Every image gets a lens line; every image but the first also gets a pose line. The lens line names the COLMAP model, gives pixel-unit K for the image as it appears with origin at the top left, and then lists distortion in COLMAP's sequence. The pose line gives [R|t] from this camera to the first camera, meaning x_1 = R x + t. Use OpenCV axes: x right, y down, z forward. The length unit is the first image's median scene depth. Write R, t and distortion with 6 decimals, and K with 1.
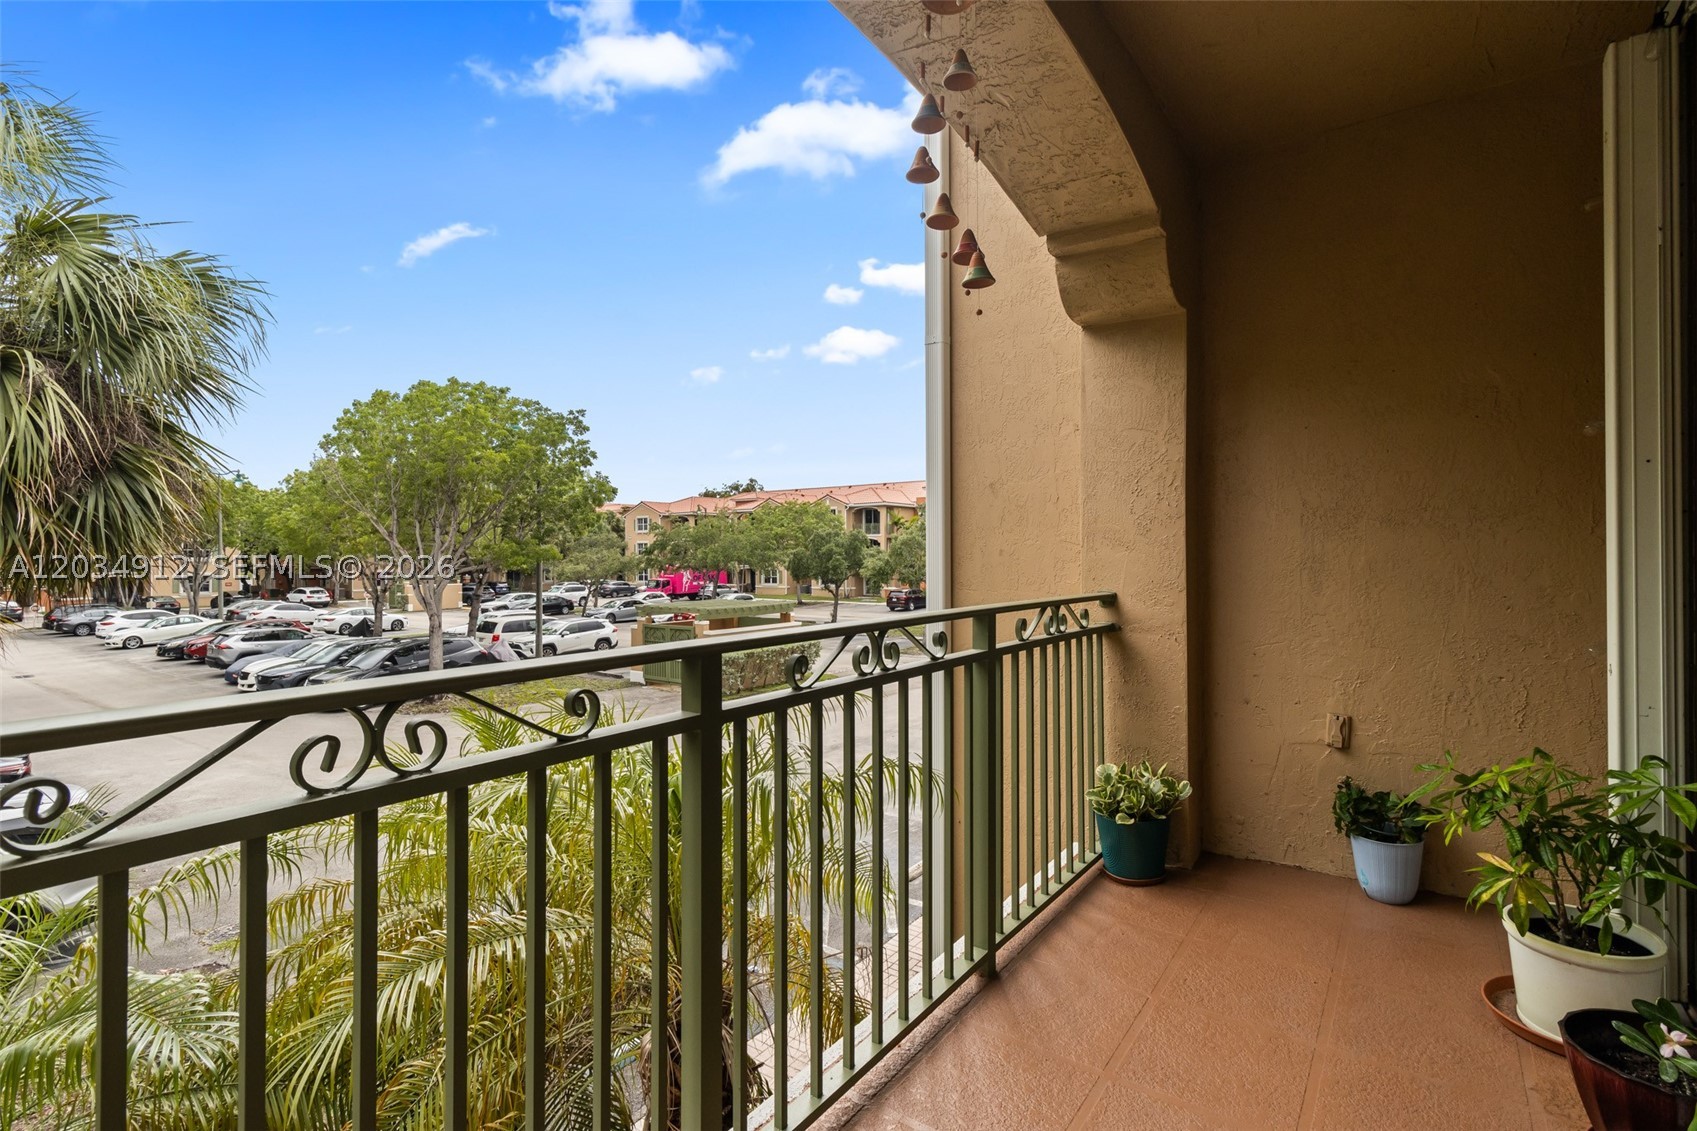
lens RADIAL K [[795.0, 0, 840.3], [0, 795.0, 539.9], [0, 0, 1]] dist [-0.000180, 0.001128]
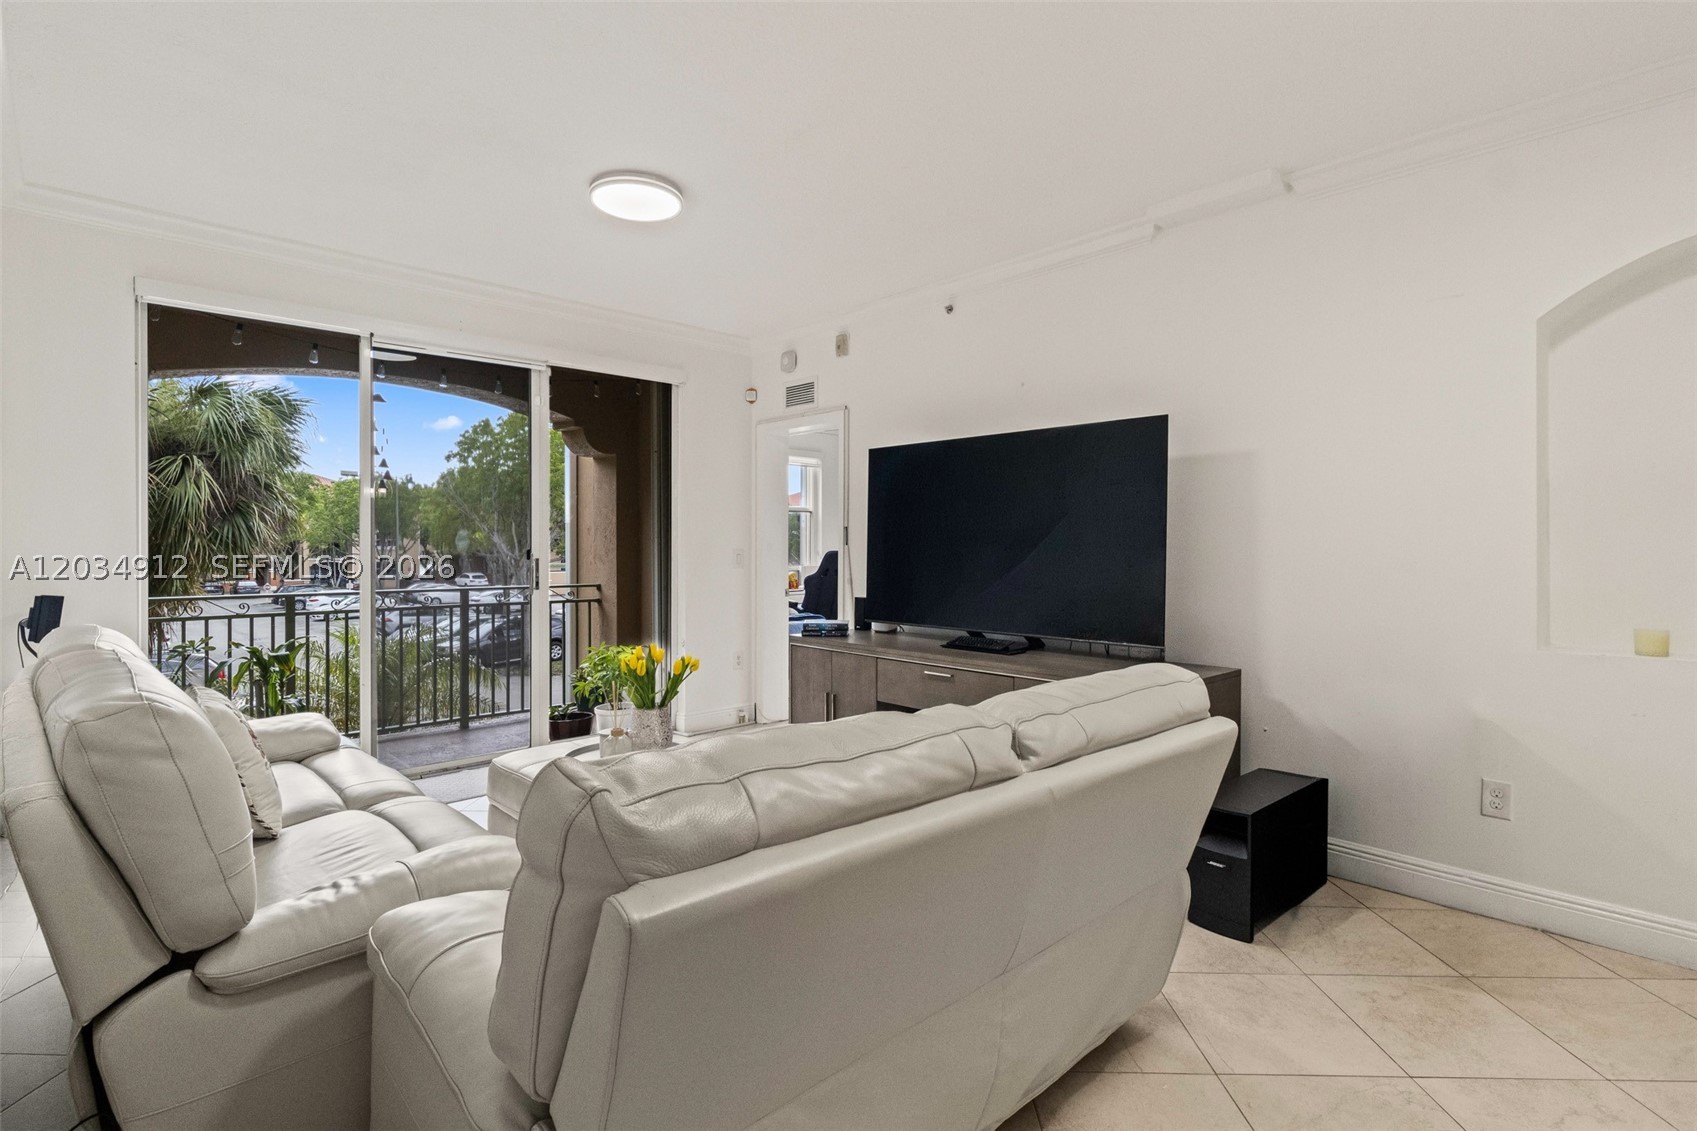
lens RADIAL K [[824.5, 0, 839.0], [0, 824.5, 545.7], [0, 0, 1]] dist [0.002066, 0.000724]
pose [[0.980283, 0.005567, -0.197522, 0.936080], [-0.001530, 0.999787, 0.020585, -0.053748], [0.197595, -0.019876, 0.980082, -0.686225]]
